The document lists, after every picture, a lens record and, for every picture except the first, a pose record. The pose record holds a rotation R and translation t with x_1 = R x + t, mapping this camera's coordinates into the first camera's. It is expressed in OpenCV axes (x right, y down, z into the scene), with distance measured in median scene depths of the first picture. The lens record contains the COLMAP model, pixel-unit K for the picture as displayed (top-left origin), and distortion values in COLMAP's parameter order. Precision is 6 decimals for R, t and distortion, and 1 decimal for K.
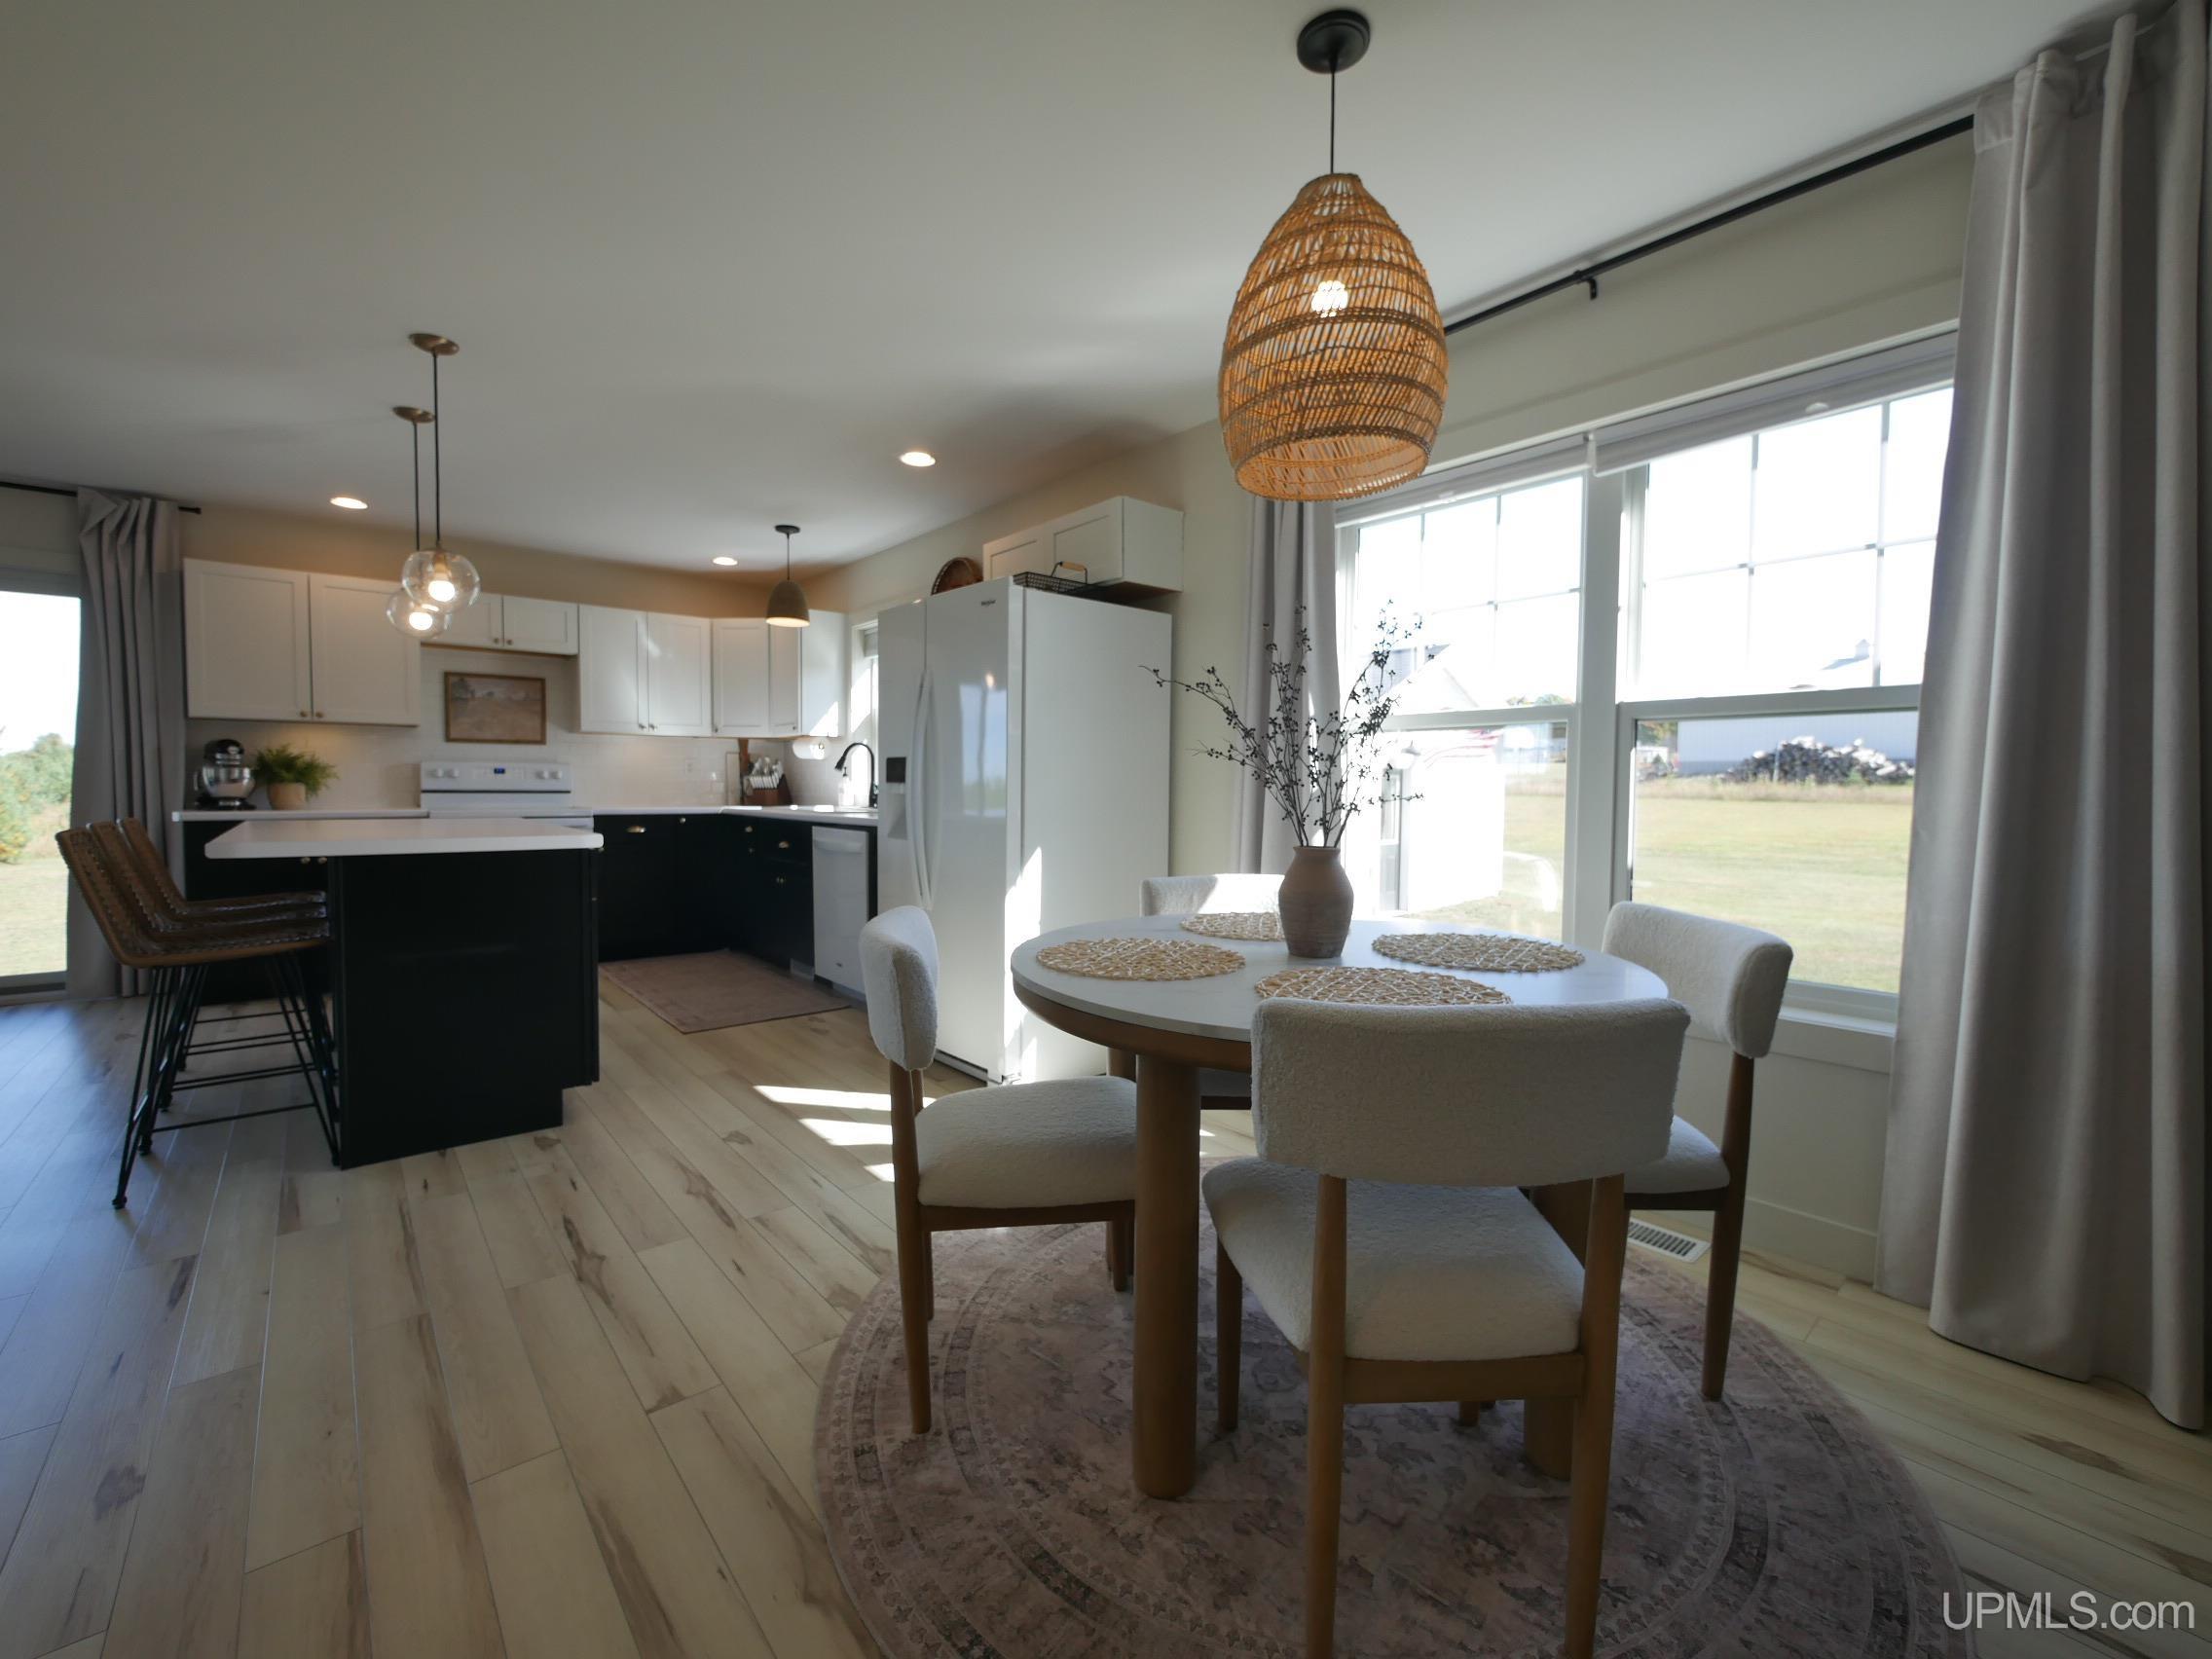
lens RADIAL K [[918.7, 0, 1101.3], [0, 918.7, 823.4], [0, 0, 1]] dist [-0.007169, 0.000814]
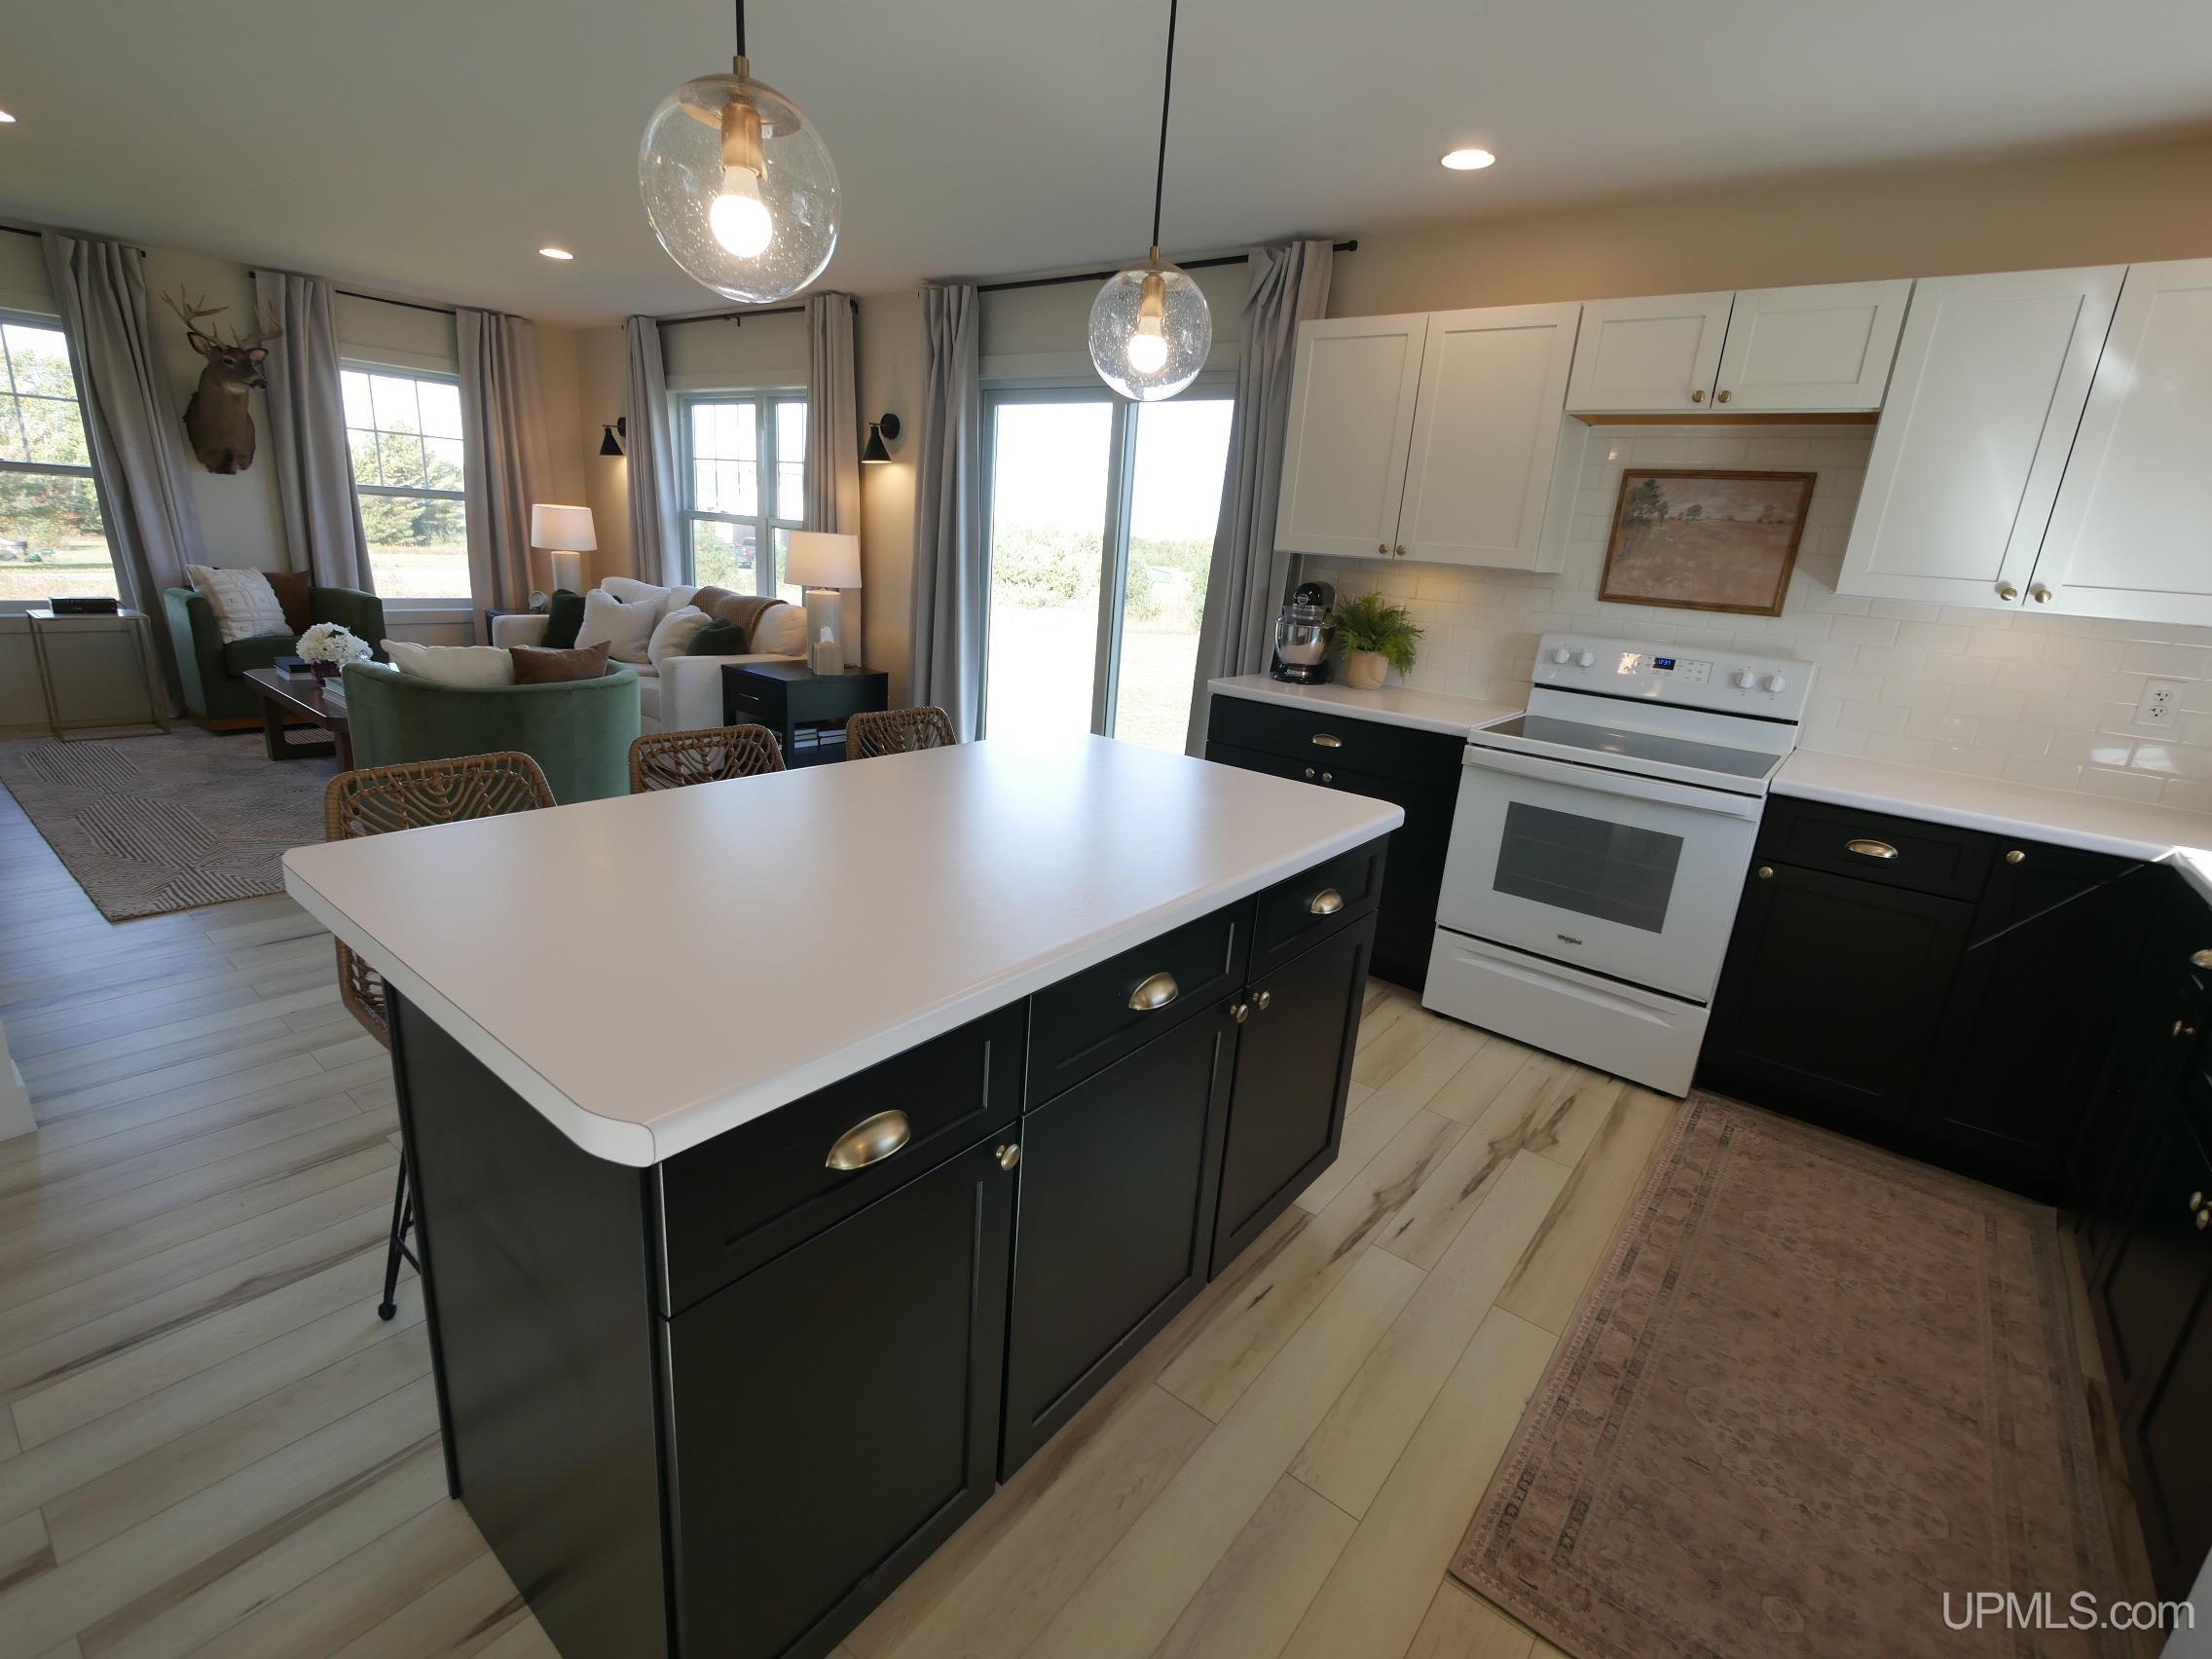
lens RADIAL K [[1009.3, 0, 1101.1], [0, 1009.3, 823.9], [0, 0, 1]] dist [-0.001322, -0.000363]
pose [[0.194373, 0.278597, -0.940533, -0.159256], [-0.112092, 0.958848, 0.260856, -0.087419], [0.974502, 0.054723, 0.217602, 0.592069]]
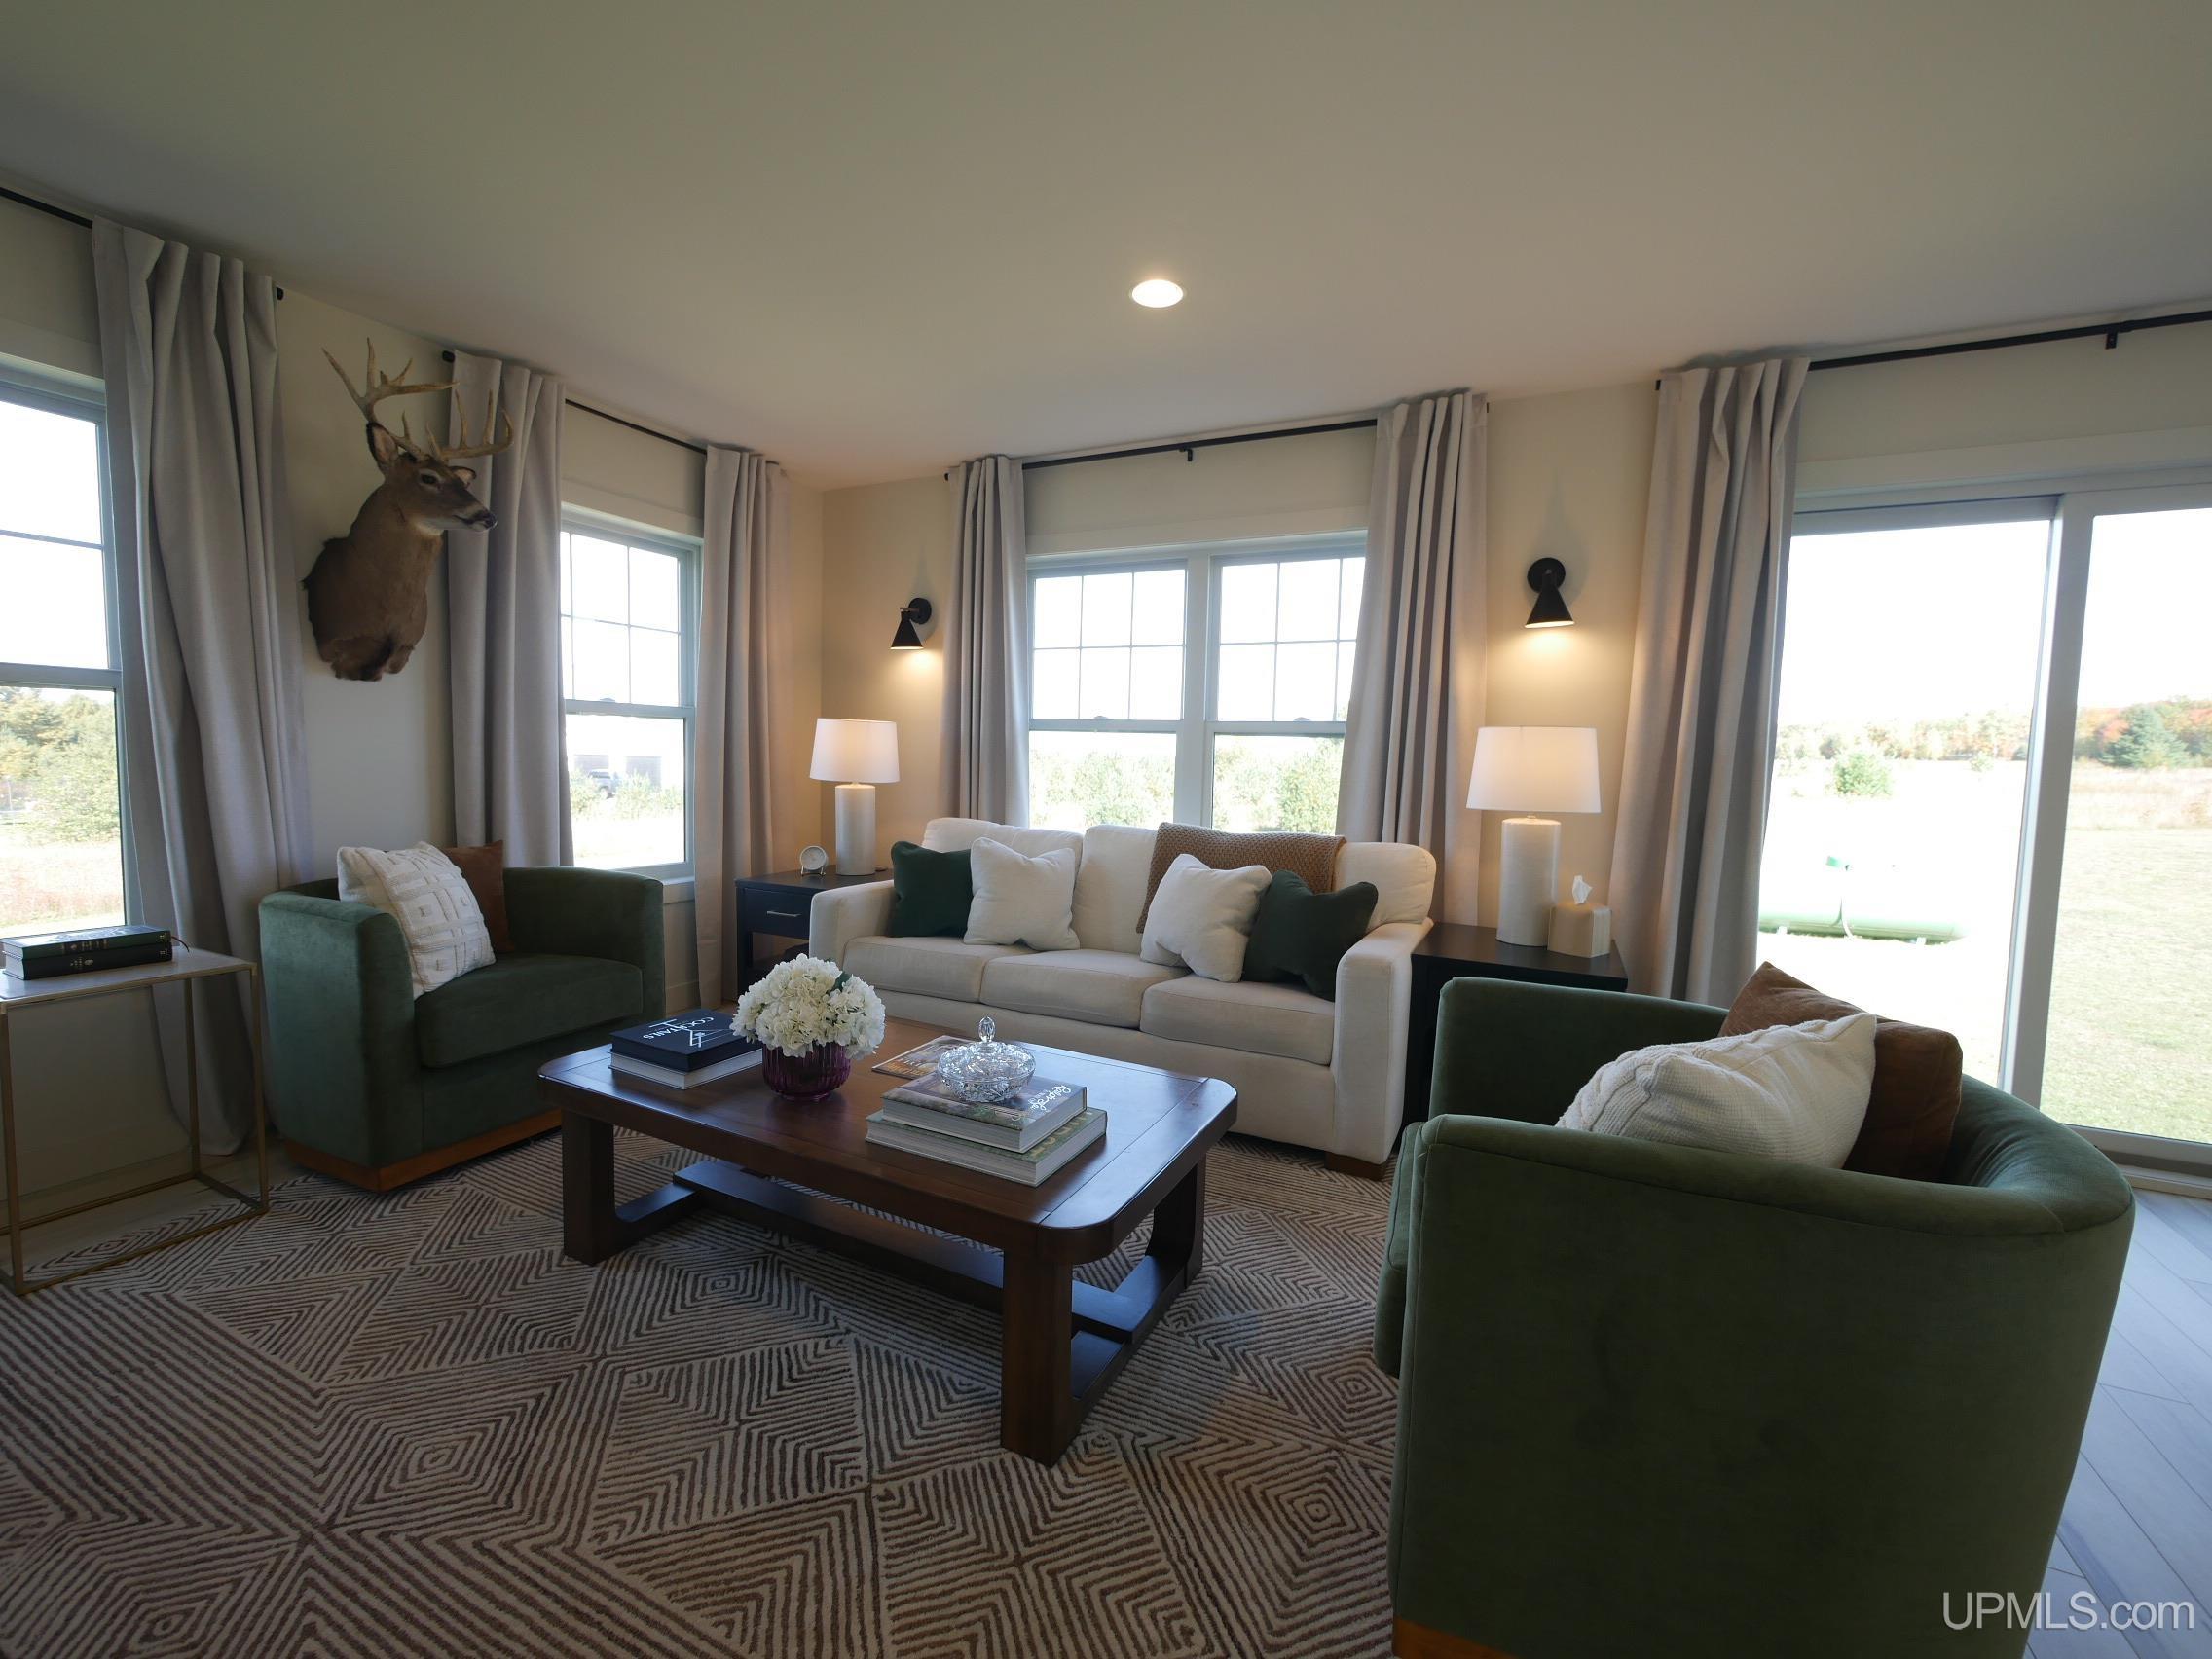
lens RADIAL K [[893.8, 0, 1106.0], [0, 893.8, 829.5], [0, 0, 1]] dist [-0.018058, 0.000232]
pose [[0.408837, 0.072266, -0.909742, -0.813533], [-0.056397, 0.996955, 0.053849, -0.023889], [0.910863, 0.029292, 0.411667, 0.069784]]
